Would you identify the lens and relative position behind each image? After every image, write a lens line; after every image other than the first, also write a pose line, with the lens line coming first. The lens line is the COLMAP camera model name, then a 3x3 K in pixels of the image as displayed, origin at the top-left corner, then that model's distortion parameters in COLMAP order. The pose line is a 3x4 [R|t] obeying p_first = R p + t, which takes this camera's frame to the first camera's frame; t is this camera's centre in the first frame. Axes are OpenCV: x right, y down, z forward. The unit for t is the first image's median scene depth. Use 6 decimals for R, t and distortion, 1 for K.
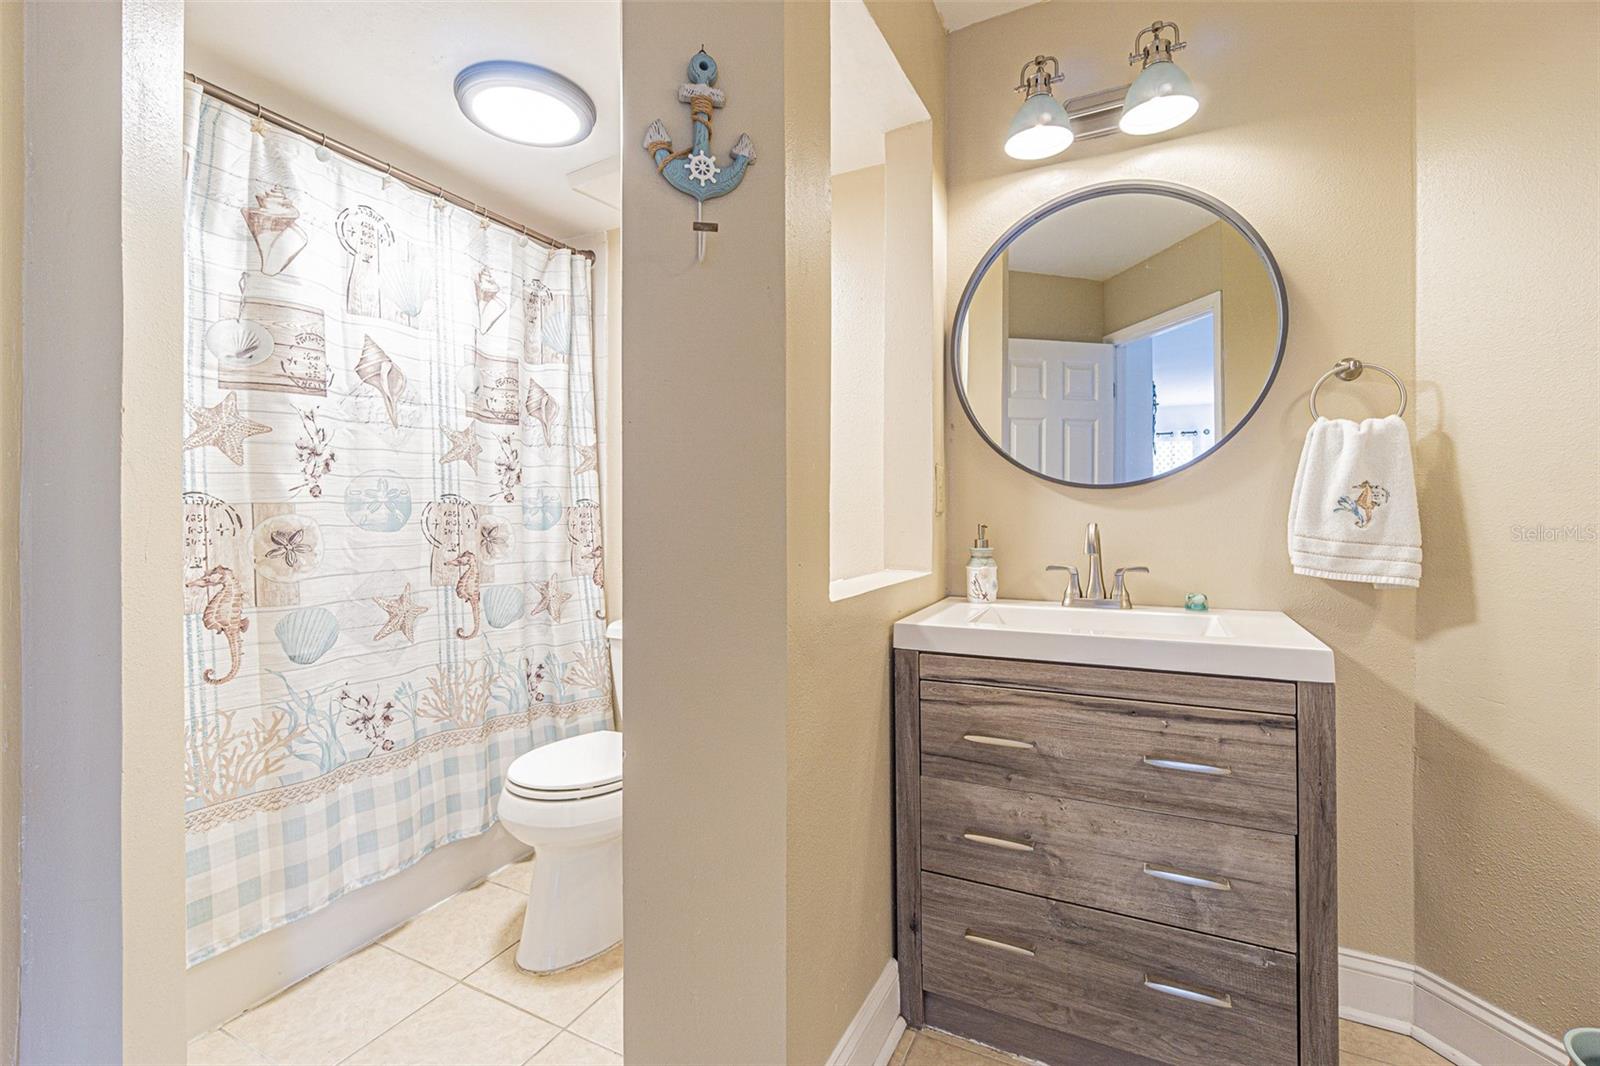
lens RADIAL K [[690.3, 0, 792.7], [0, 690.3, 518.2], [0, 0, 1]] dist [-0.000848, -0.000006]
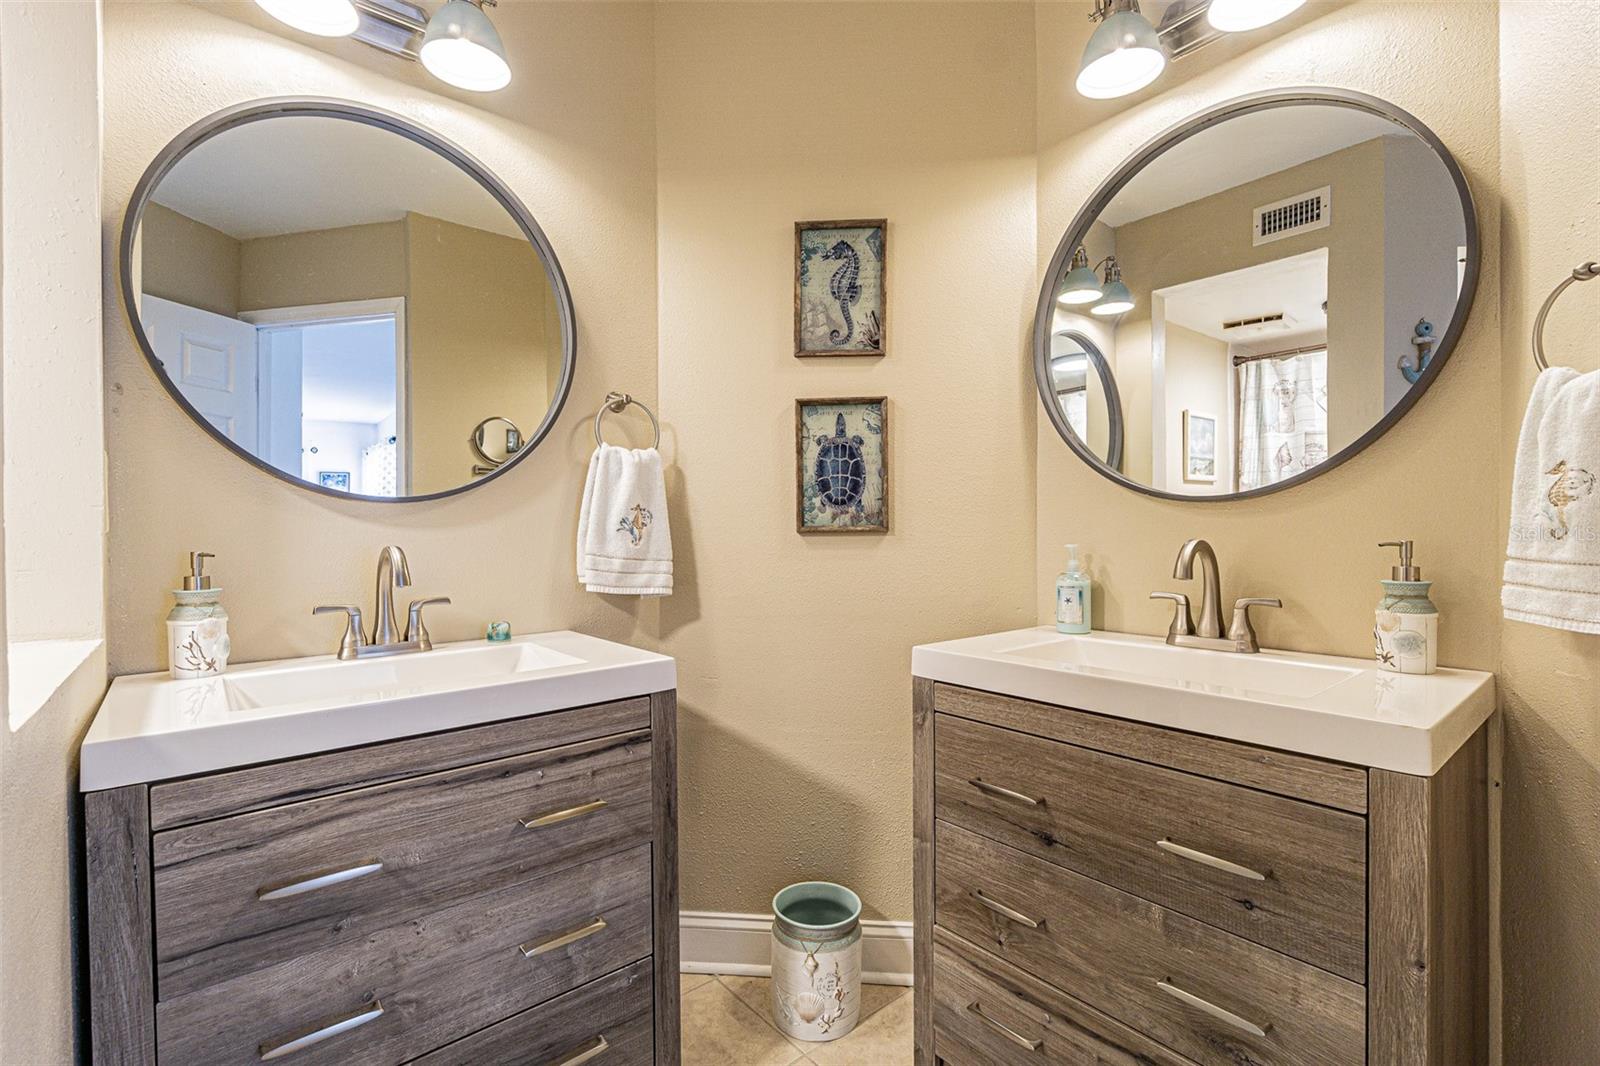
lens RADIAL K [[712.5, 0, 795.4], [0, 712.5, 546.7], [0, 0, 1]] dist [-0.001623, 0.000124]
pose [[0.398940, -0.018206, 0.916796, -0.133306], [0.013241, 0.999813, 0.014093, 0.002554], [-0.916881, 0.006517, 0.399106, 0.307218]]
